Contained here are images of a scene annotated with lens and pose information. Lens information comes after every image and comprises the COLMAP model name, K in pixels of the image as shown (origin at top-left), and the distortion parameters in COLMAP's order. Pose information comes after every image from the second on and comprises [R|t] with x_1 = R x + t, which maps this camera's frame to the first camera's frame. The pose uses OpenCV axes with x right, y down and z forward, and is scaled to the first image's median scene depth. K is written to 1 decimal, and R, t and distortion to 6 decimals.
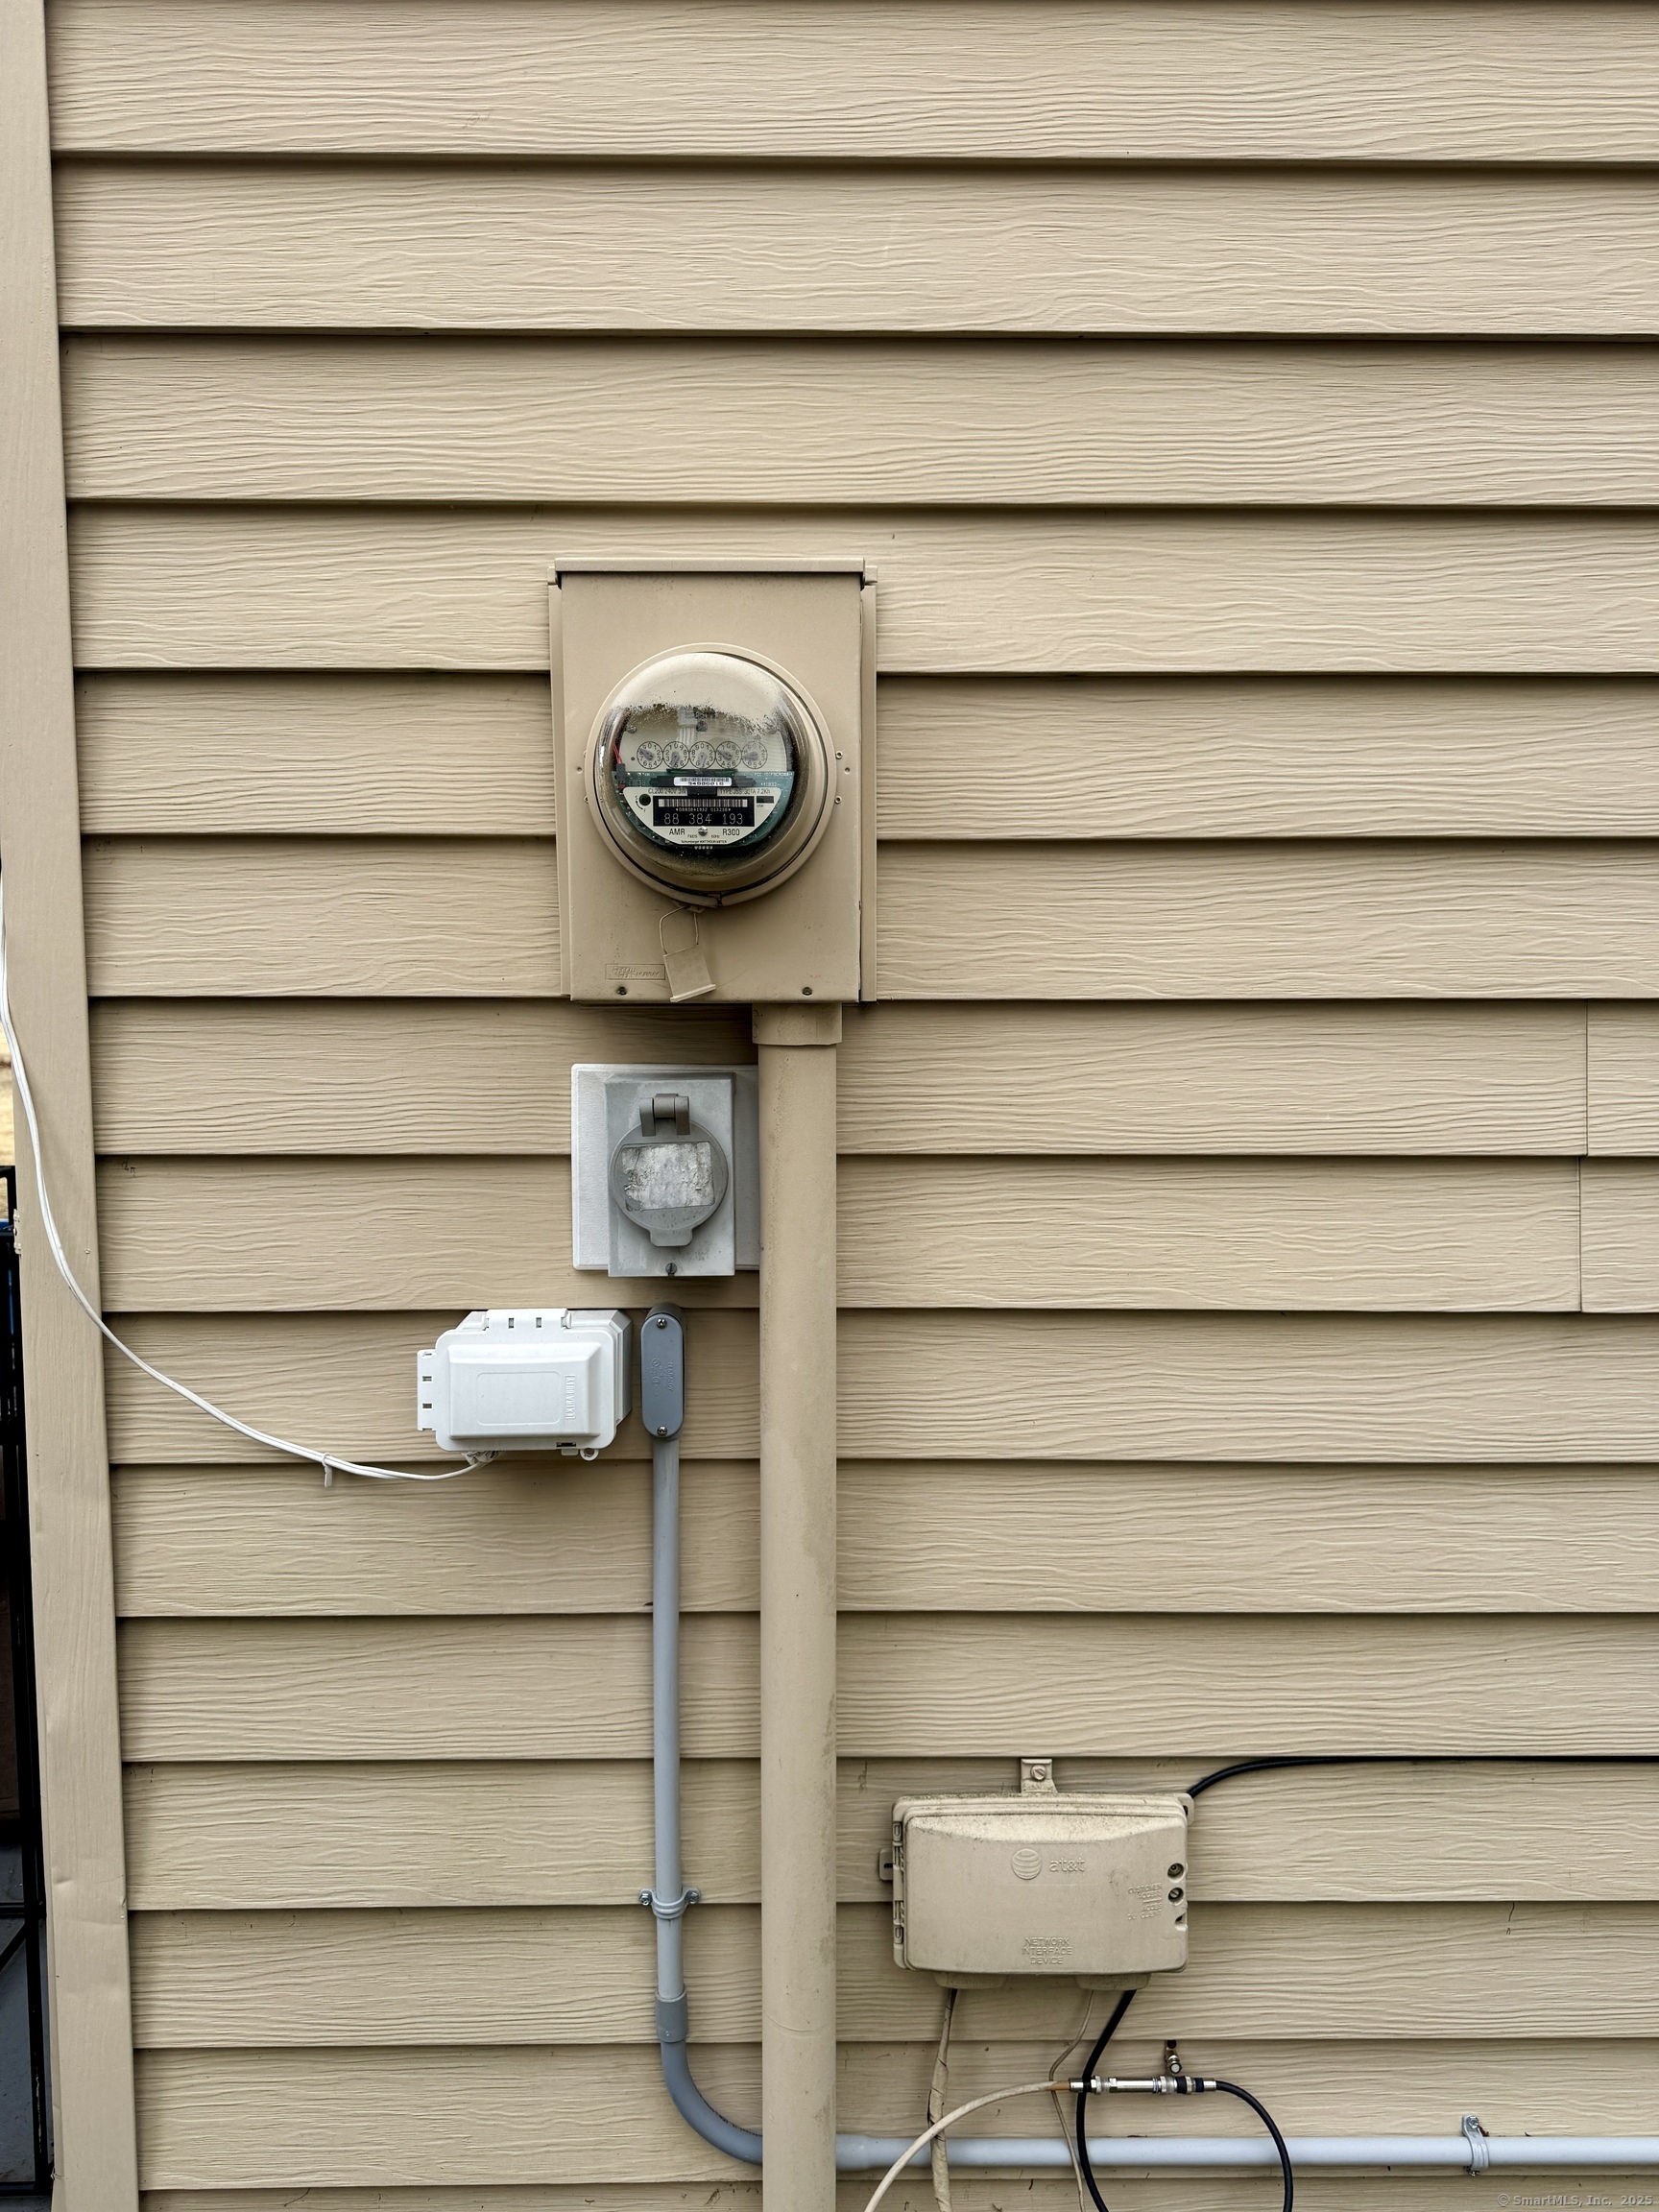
lens RADIAL K [[1654.1, 0, 828.8], [0, 1654.1, 1102.6], [0, 0, 1]] dist [-0.005455, -0.003210]
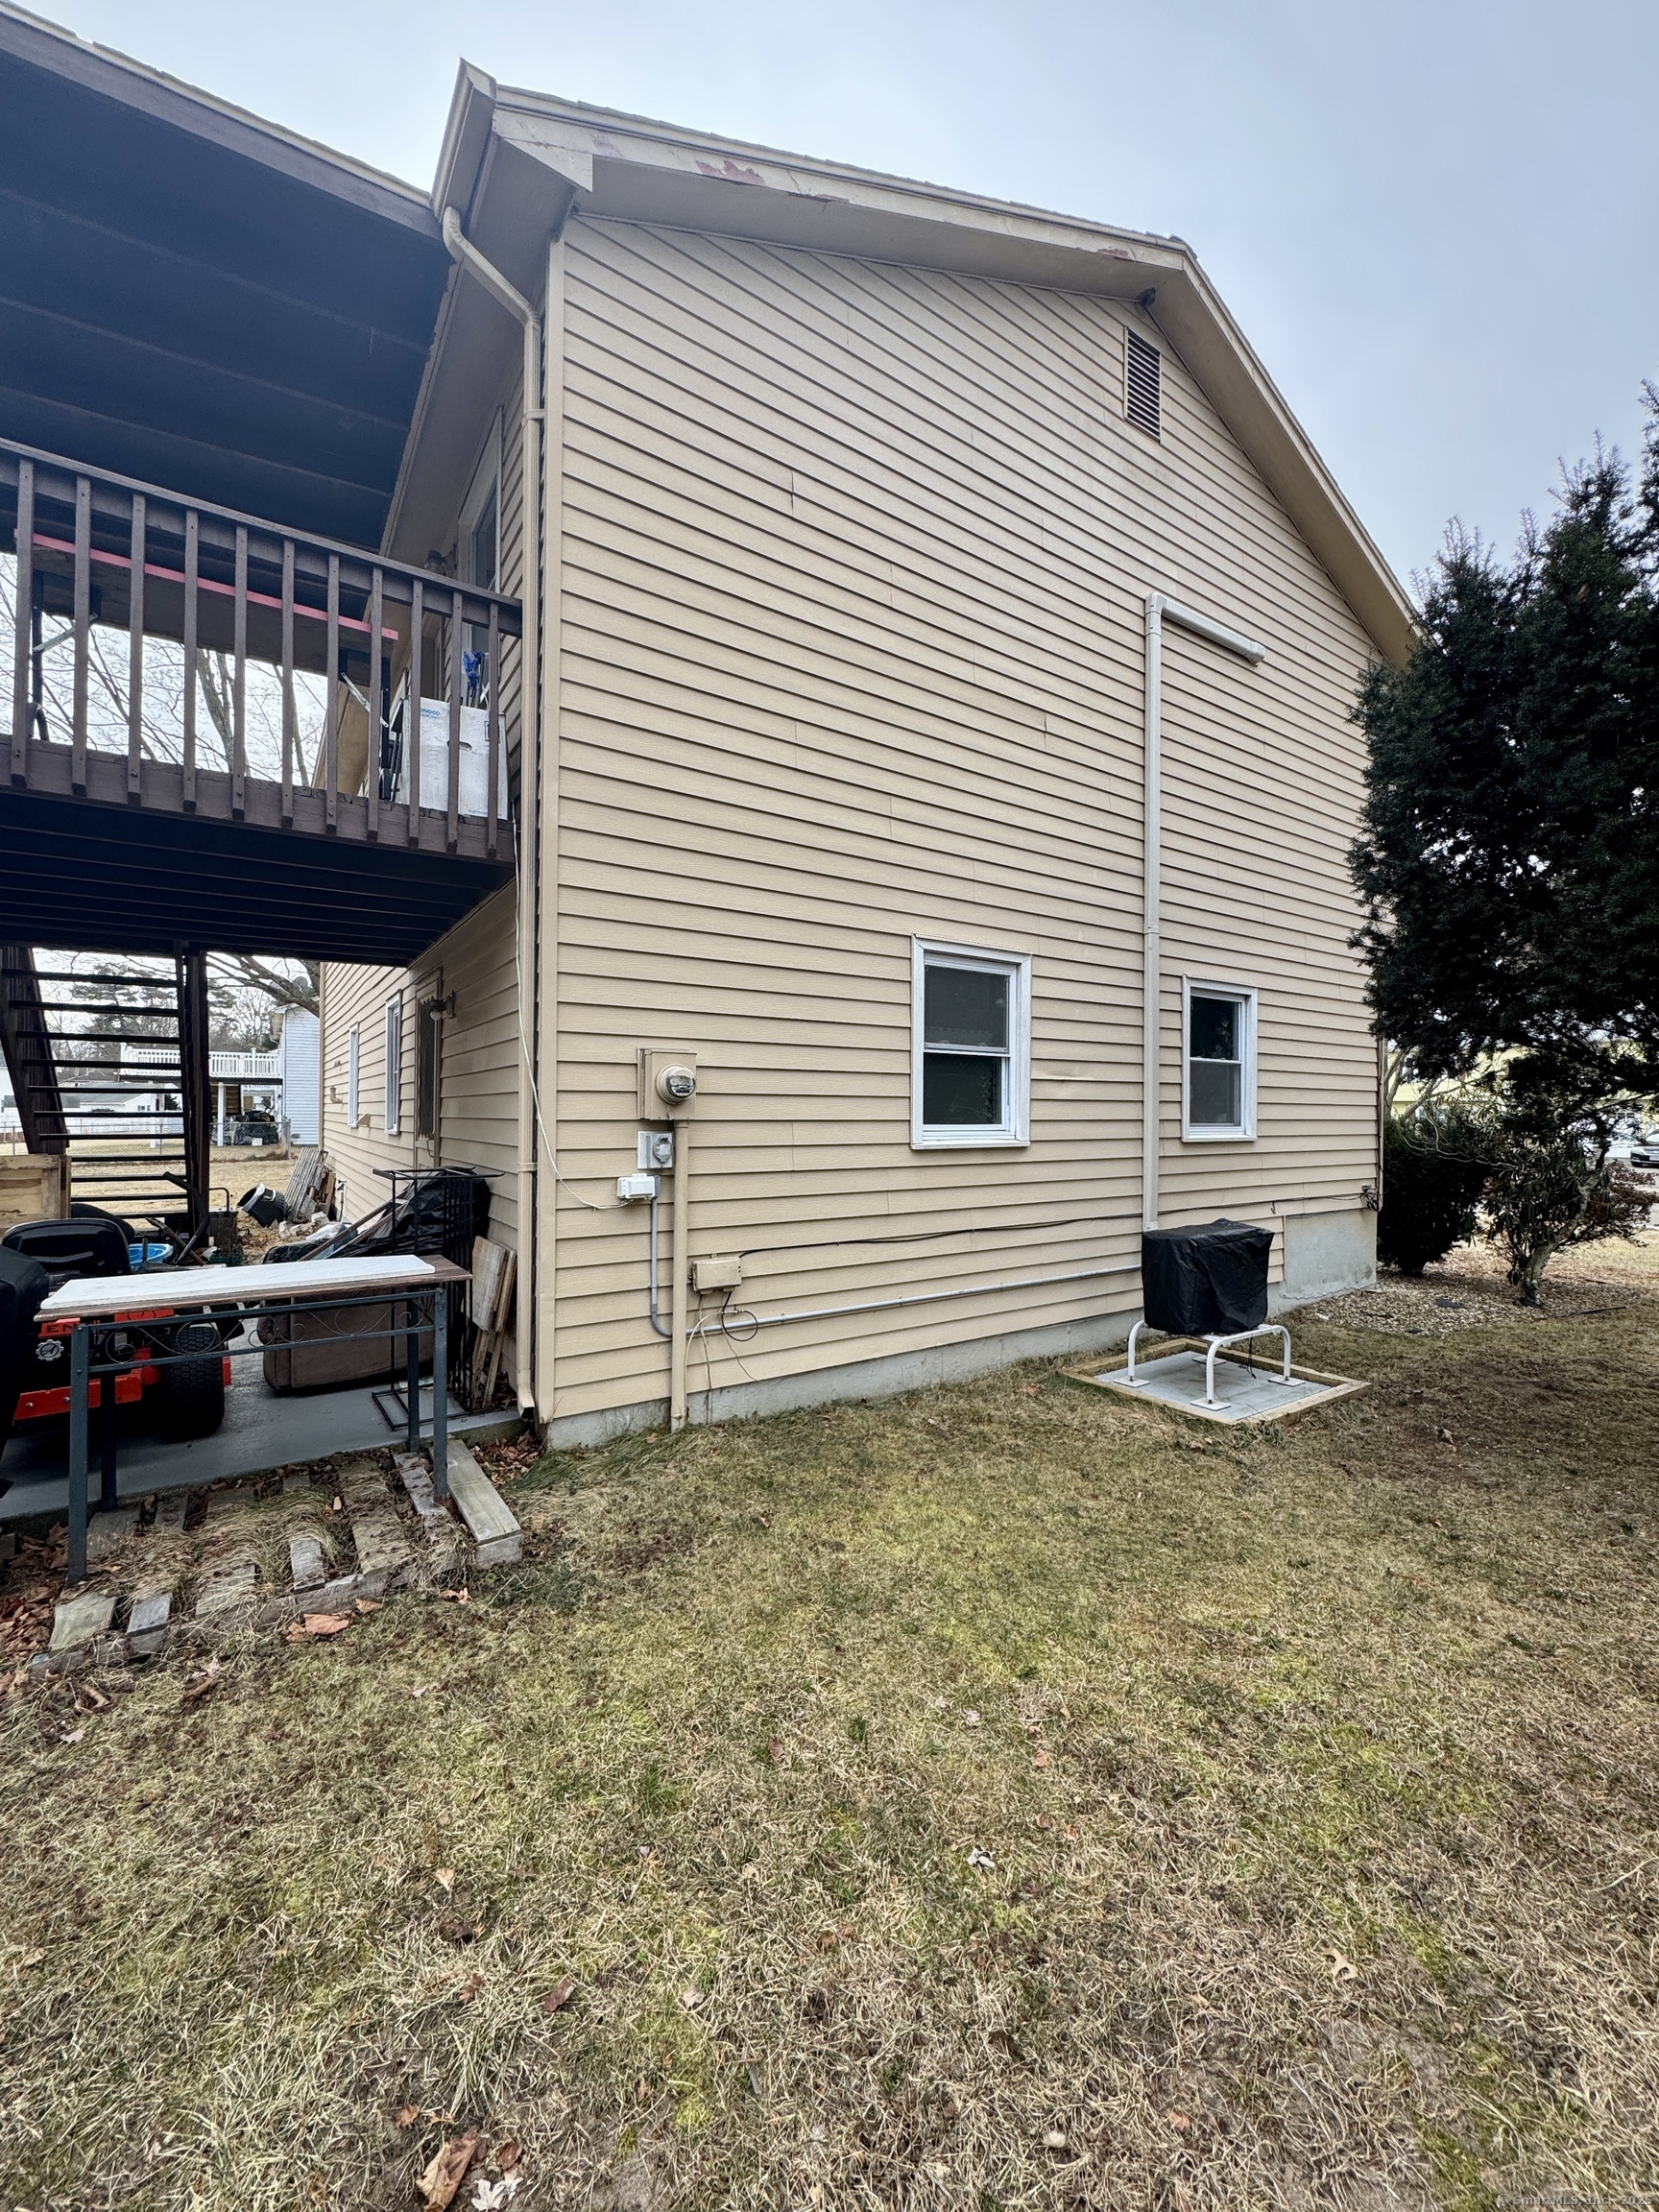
lens RADIAL K [[884.3, 0, 824.7], [0, 884.3, 1107.9], [0, 0, 1]] dist [-0.006124, 0.000322]
pose [[0.837079, 0.000079, 0.547082, -1.260776], [0.047980, 0.996136, -0.073557, 0.145815], [-0.544974, 0.087822, 0.833841, -1.847293]]
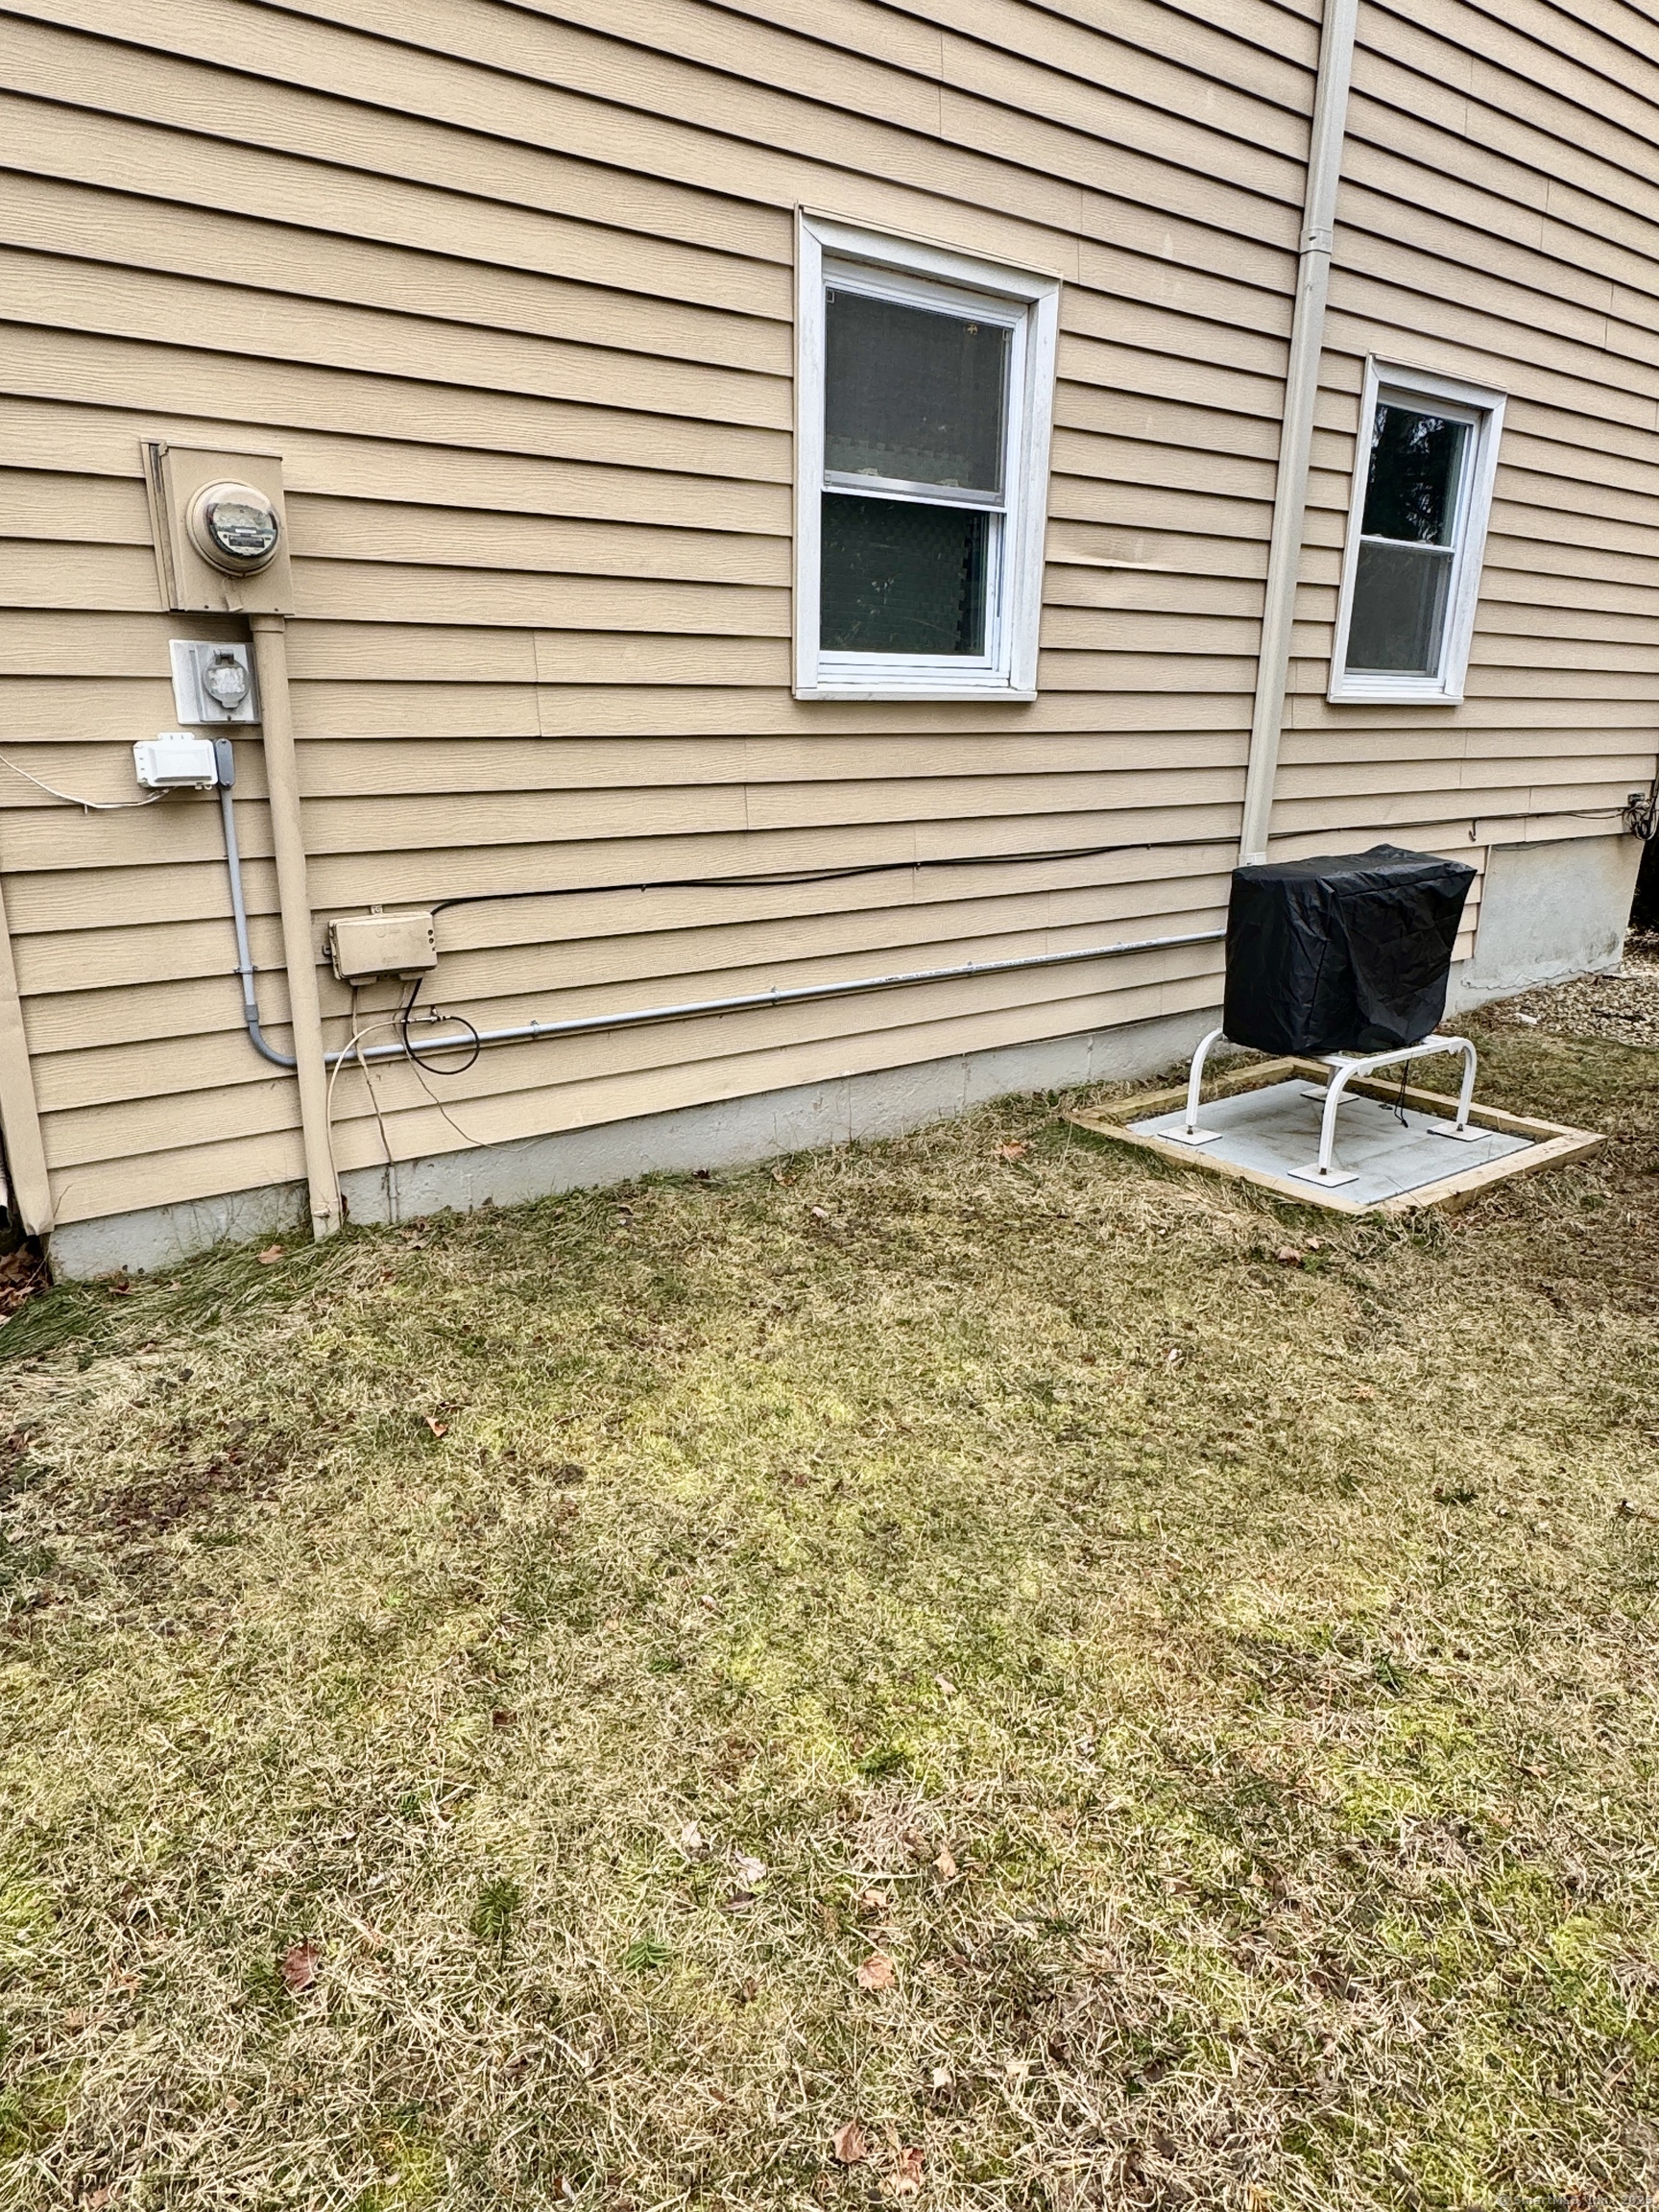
lens RADIAL K [[1353.5, 0, 828.7], [0, 1353.5, 1105.0], [0, 0, 1]] dist [-0.005515, 0.001156]
pose [[0.813467, -0.166609, 0.557237, -0.612119], [0.044199, 0.973030, 0.226406, 0.250387], [-0.579929, -0.159544, 0.798892, -1.399563]]
